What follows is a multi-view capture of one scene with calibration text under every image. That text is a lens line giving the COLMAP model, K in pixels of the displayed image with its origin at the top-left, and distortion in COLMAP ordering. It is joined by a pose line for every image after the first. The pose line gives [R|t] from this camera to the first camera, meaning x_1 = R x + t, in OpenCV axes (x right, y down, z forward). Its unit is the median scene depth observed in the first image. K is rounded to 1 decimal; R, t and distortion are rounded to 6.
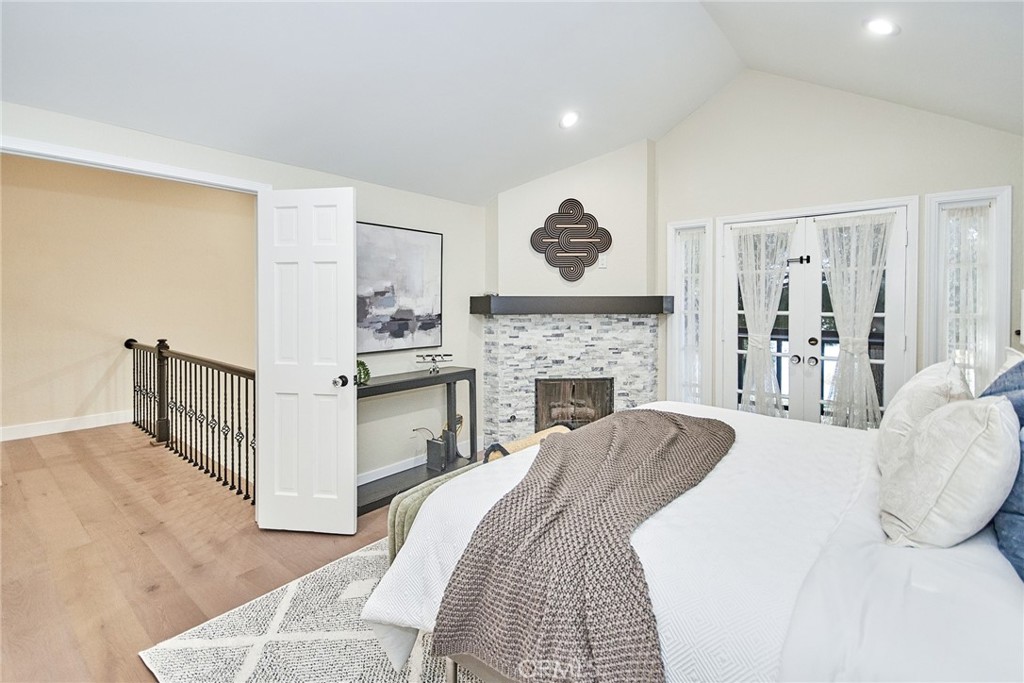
lens RADIAL K [[450.8, 0, 526.1], [0, 450.8, 303.7], [0, 0, 1]] dist [0.014604, -0.005362]
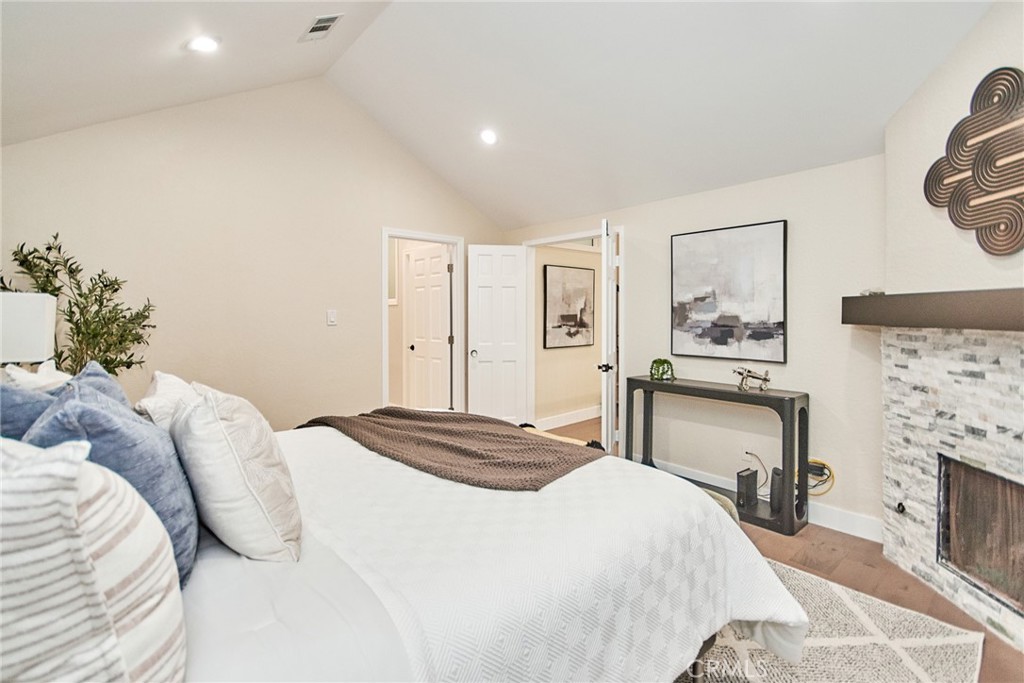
lens RADIAL K [[450.8, 0, 495.4], [0, 450.8, 315.5], [0, 0, 1]] dist [0.014604, -0.005362]
pose [[-0.176341, 0.007917, -0.984297, 0.675961], [-0.000475, 0.999967, 0.008128, 0.005385], [0.984329, 0.001901, -0.176332, 0.642872]]
